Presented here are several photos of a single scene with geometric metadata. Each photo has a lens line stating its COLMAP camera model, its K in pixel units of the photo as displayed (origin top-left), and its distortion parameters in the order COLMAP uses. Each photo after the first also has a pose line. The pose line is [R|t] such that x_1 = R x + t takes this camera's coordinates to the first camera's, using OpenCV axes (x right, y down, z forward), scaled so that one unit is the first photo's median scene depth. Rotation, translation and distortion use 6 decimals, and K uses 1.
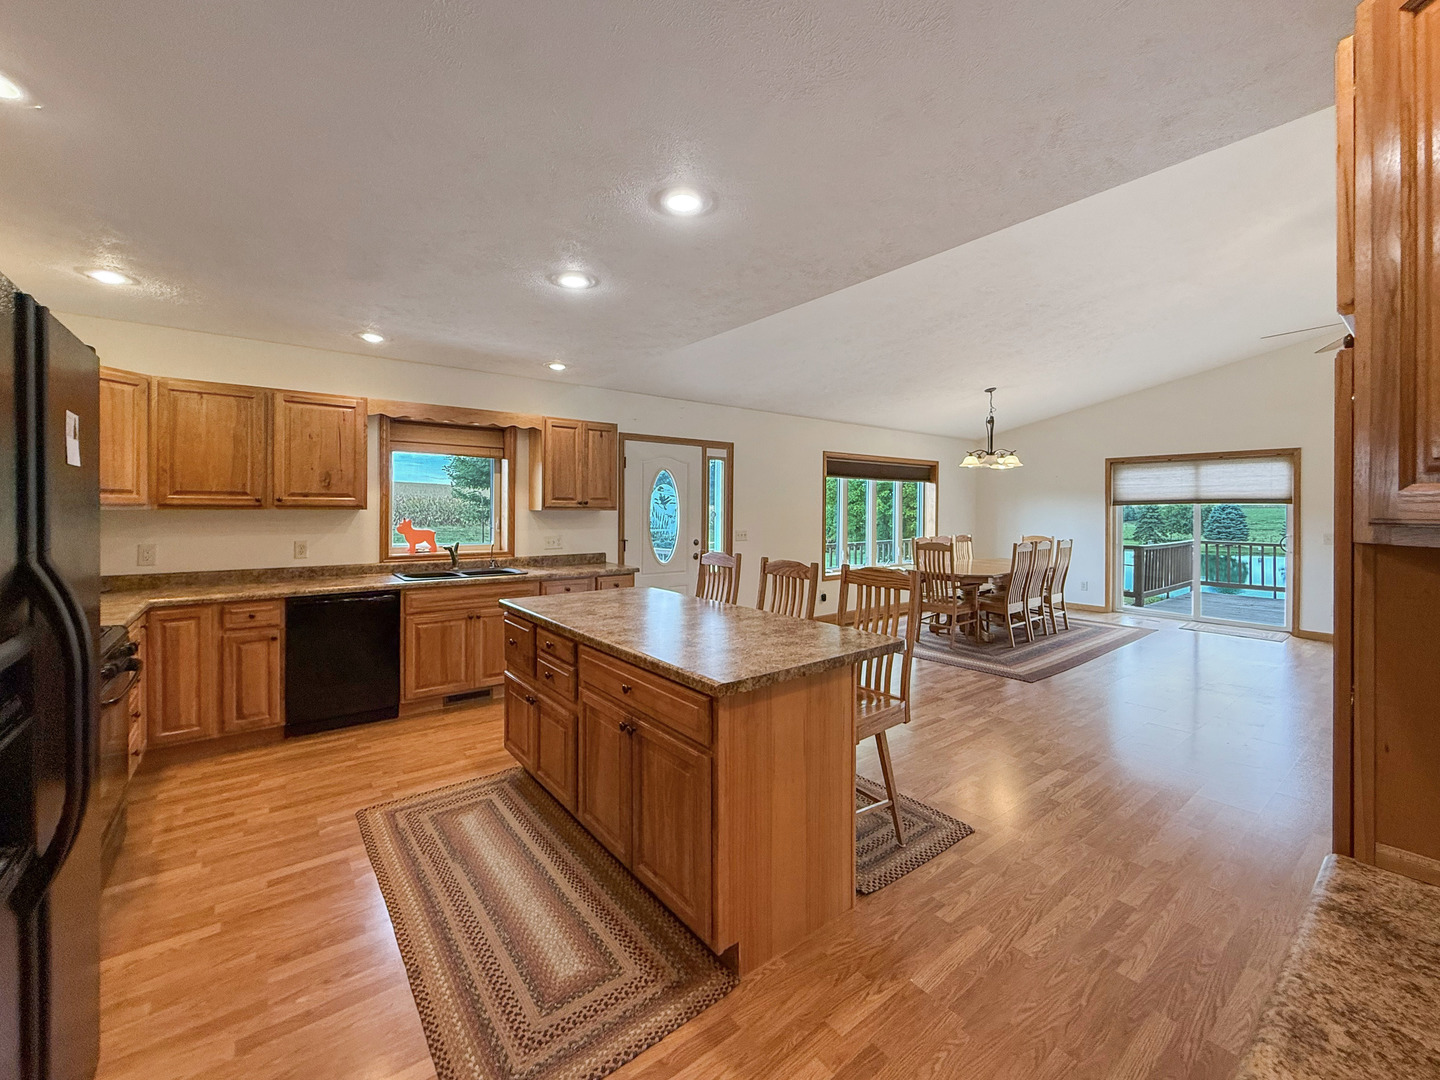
lens RADIAL K [[591.5, 0, 718.5], [0, 591.5, 511.2], [0, 0, 1]] dist [0.000010, 0.000115]
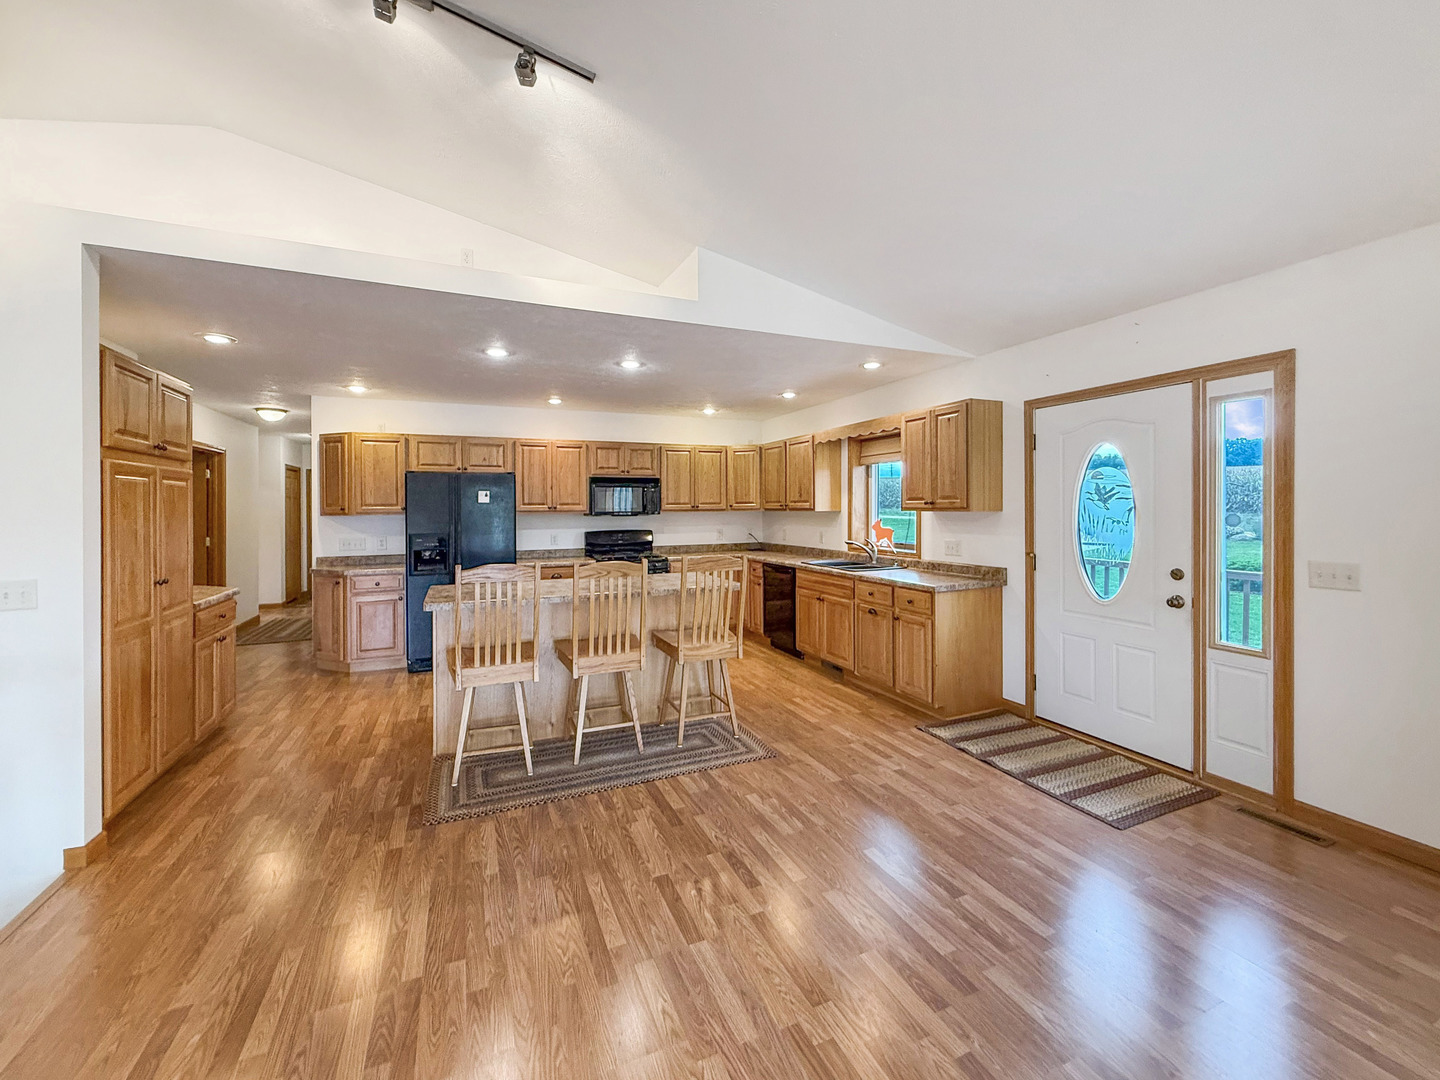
lens RADIAL K [[591.5, 0, 718.5], [0, 591.5, 511.2], [0, 0, 1]] dist [0.000010, 0.000115]
pose [[-0.253947, 0.004115, -0.967209, 0.547327], [0.004023, 0.999987, 0.003198, -0.004986], [0.967210, -0.003079, -0.253960, 0.740643]]
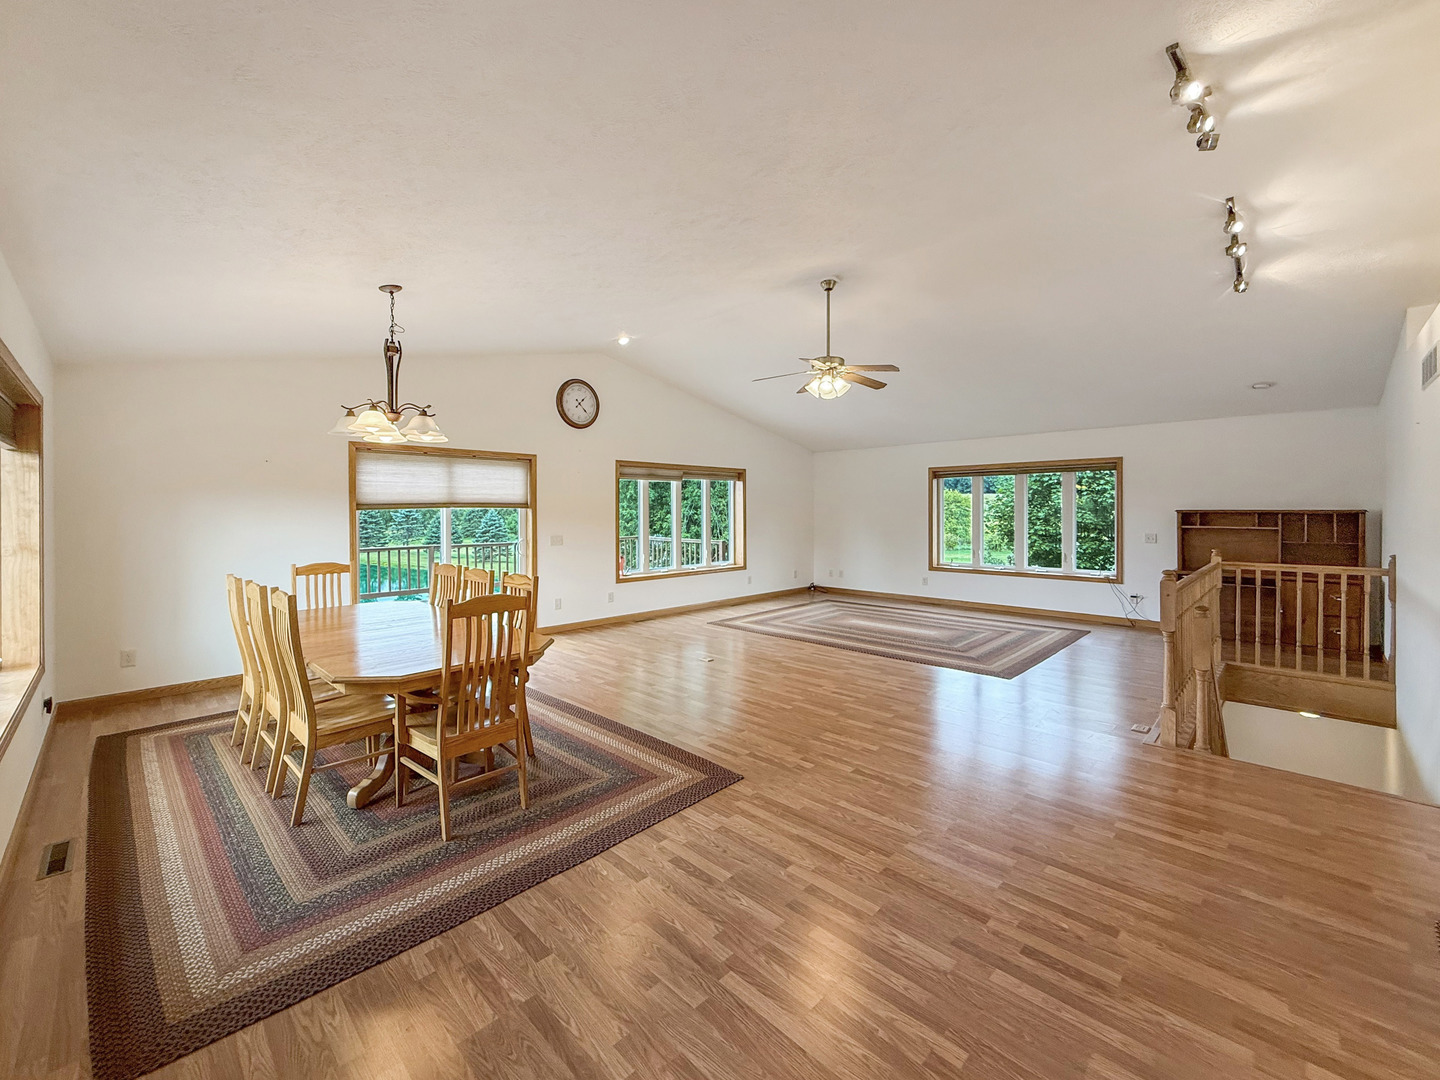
lens RADIAL K [[591.5, 0, 718.5], [0, 591.5, 511.2], [0, 0, 1]] dist [0.000010, 0.000115]
pose [[-0.129144, -0.004595, 0.991615, -0.102363], [0.002888, 0.999983, 0.005010, -0.012957], [-0.991622, 0.003510, -0.129128, 0.873380]]
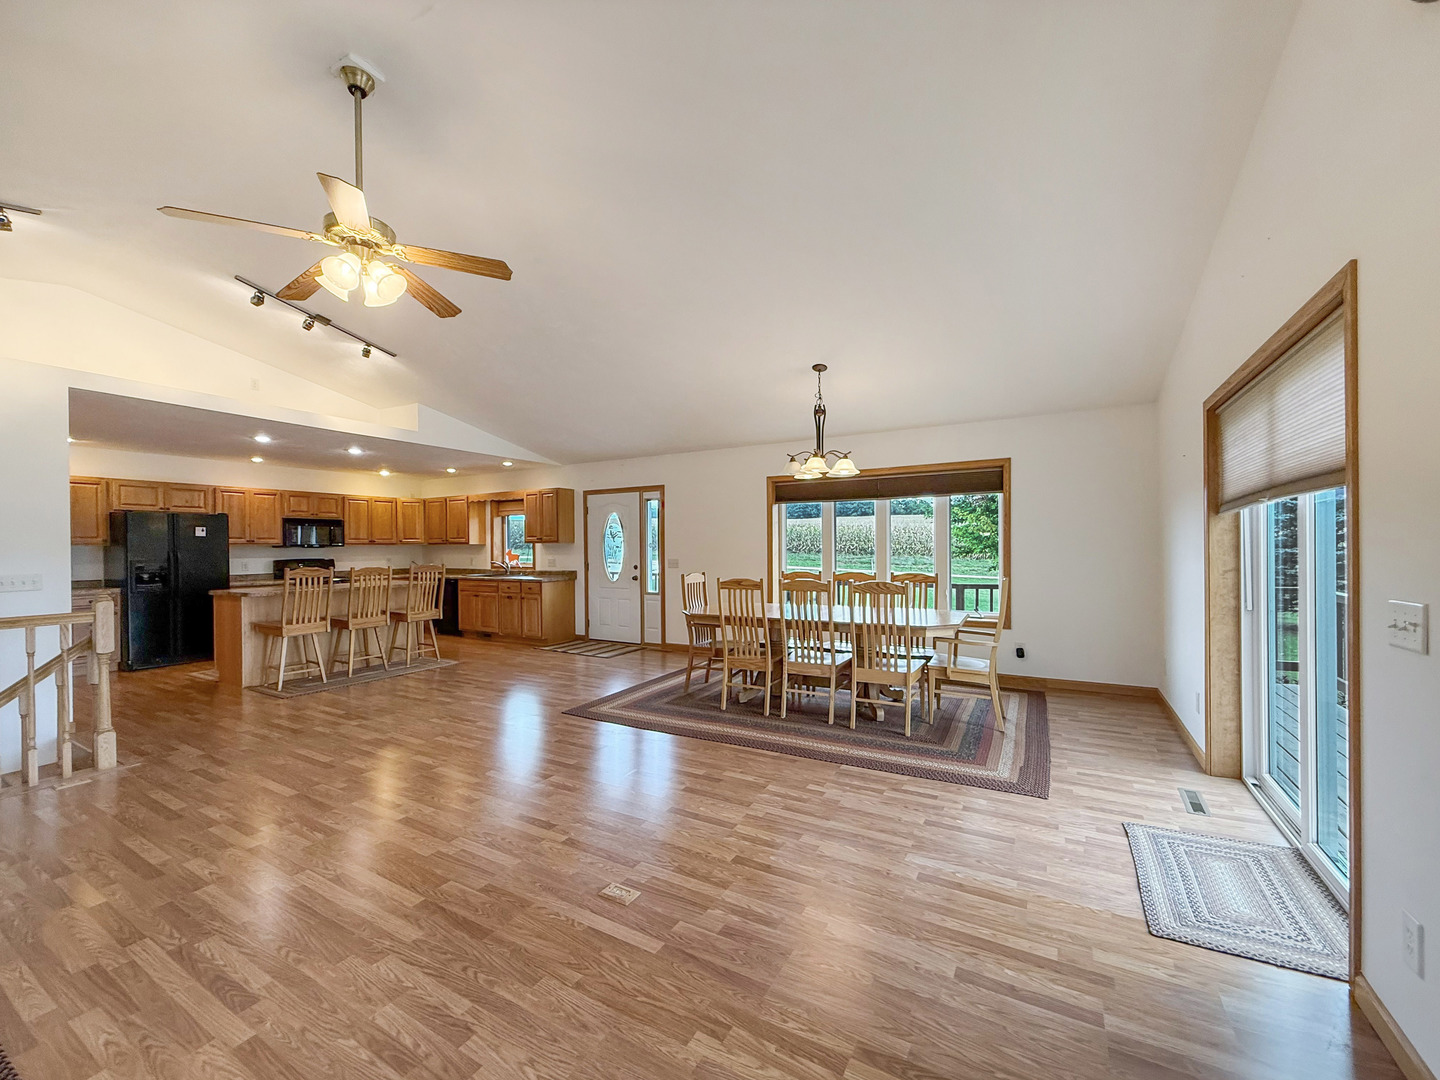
lens RADIAL K [[584.8, 0, 721.6], [0, 584.8, 561.3], [0, 0, 1]] dist [0.000845, 0.000094]
pose [[0.368866, 0.016988, -0.929327, 1.194461], [0.005721, 0.999773, 0.020547, 0.014377], [0.929465, -0.012896, 0.368685, 0.698994]]
